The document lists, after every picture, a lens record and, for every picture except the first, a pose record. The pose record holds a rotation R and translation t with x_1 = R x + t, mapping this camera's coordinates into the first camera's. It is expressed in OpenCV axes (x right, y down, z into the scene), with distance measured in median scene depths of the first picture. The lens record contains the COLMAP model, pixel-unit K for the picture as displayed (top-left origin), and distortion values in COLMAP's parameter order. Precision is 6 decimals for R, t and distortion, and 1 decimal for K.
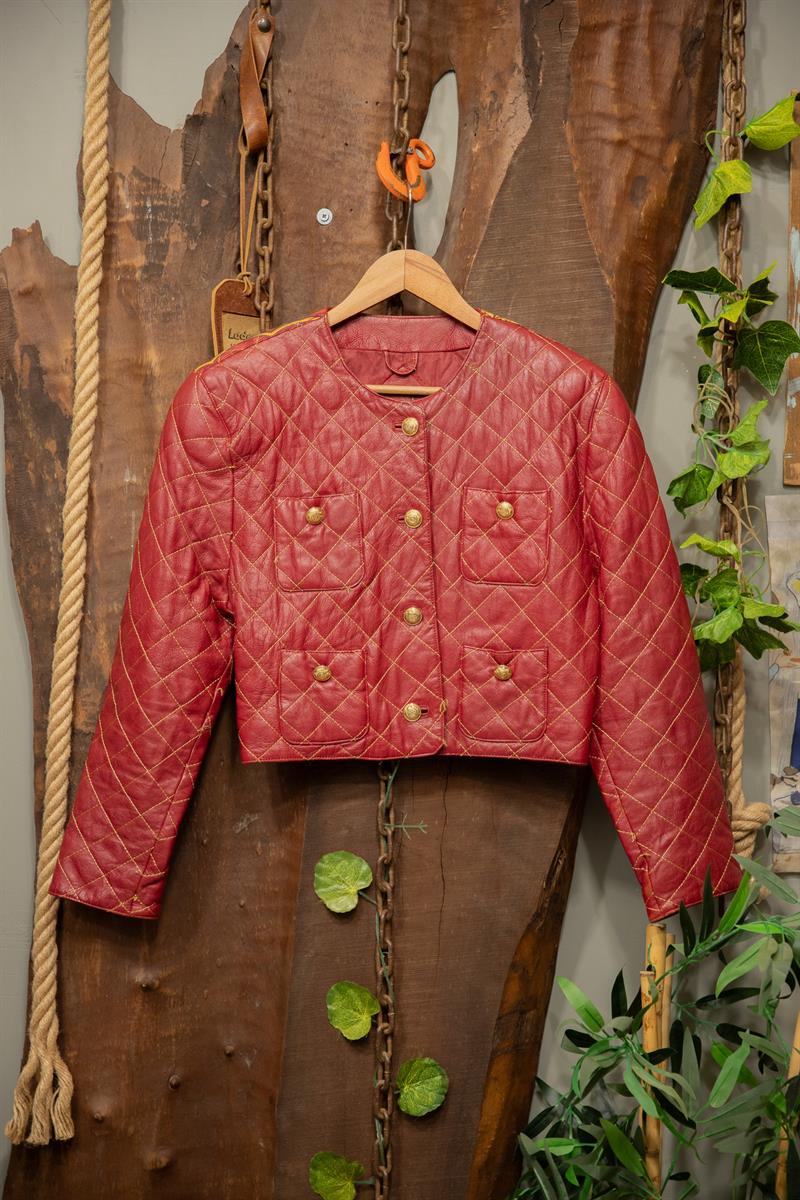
lens RADIAL K [[2046.6, 0, 400.0], [0, 2046.6, 600.0], [0, 0, 1]] dist [0.123691, 0.052693]
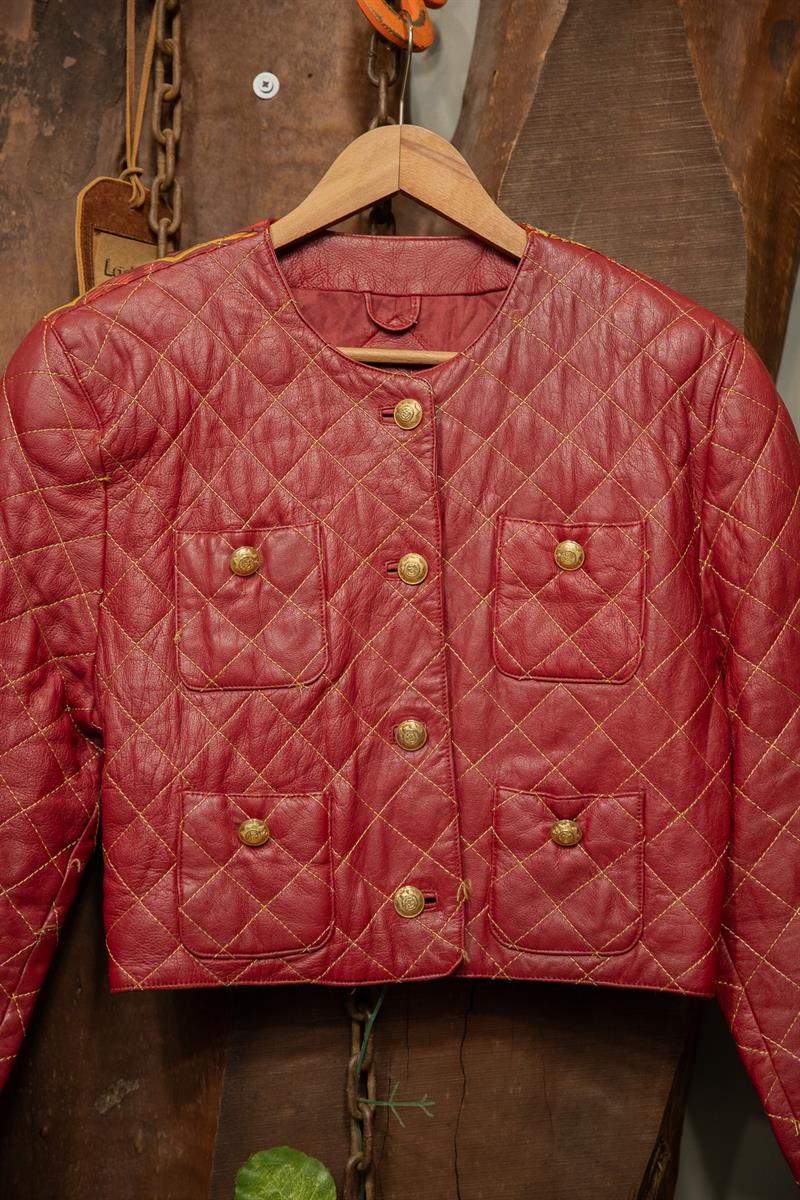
lens RADIAL K [[2195.2, 0, 400.0], [0, 2195.2, 600.0], [0, 0, 1]] dist [0.148851, 0.058483]
pose [[0.999542, 0.008473, 0.029057, -0.015337], [-0.005842, 0.995972, -0.089470, 0.025516], [-0.029698, 0.089260, 0.995566, 0.372609]]
